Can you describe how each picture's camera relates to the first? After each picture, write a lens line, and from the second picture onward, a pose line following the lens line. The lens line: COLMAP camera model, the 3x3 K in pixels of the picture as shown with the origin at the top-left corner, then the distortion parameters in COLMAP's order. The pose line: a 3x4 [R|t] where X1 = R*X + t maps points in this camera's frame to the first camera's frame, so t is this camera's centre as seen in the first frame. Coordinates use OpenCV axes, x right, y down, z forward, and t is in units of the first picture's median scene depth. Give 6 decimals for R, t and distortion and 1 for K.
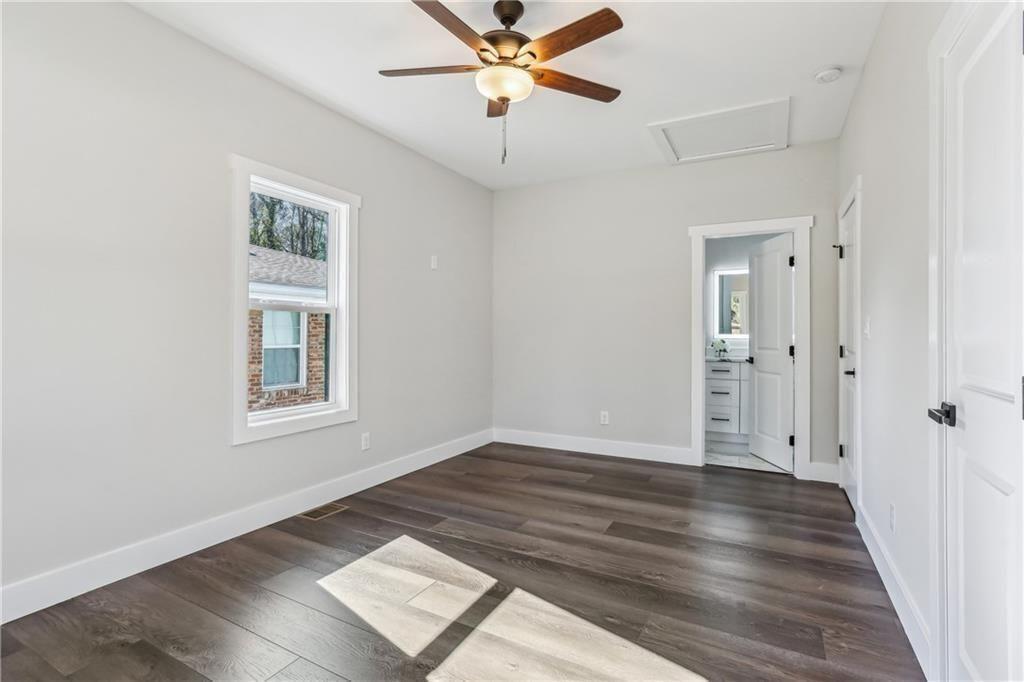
lens RADIAL K [[467.9, 0, 511.1], [0, 467.9, 334.9], [0, 0, 1]] dist [0.004222, 0.000829]
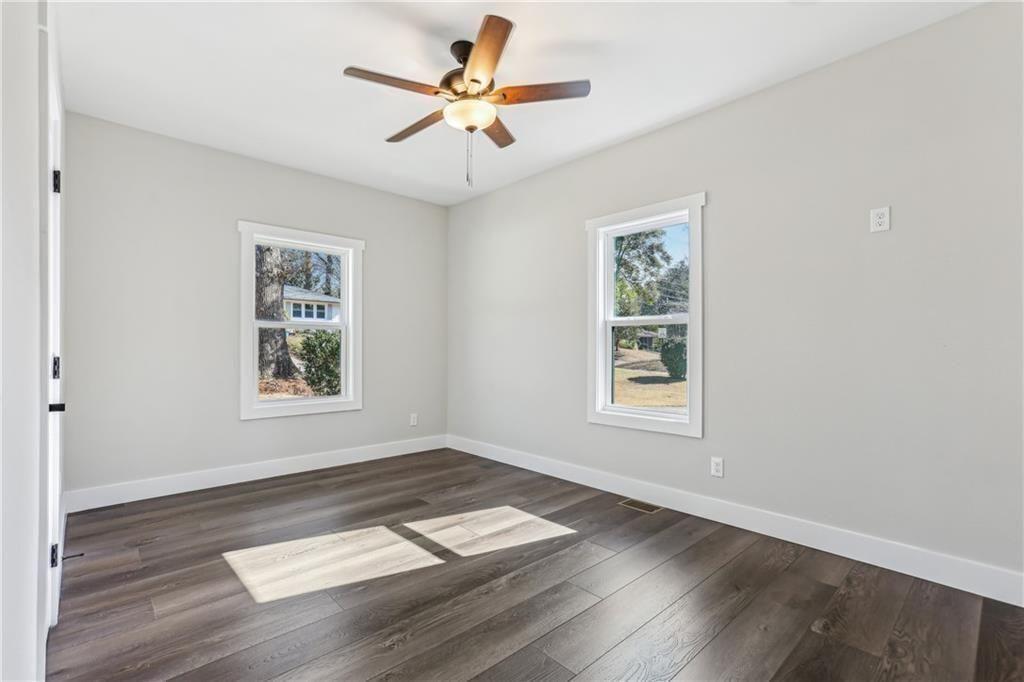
lens RADIAL K [[467.9, 0, 510.4], [0, 467.9, 348.5], [0, 0, 1]] dist [0.004222, 0.000829]
pose [[-0.314812, -0.011927, -0.949079, 0.916974], [-0.002728, 0.999928, -0.011661, 0.030112], [0.949150, -0.001082, -0.314822, 1.320985]]
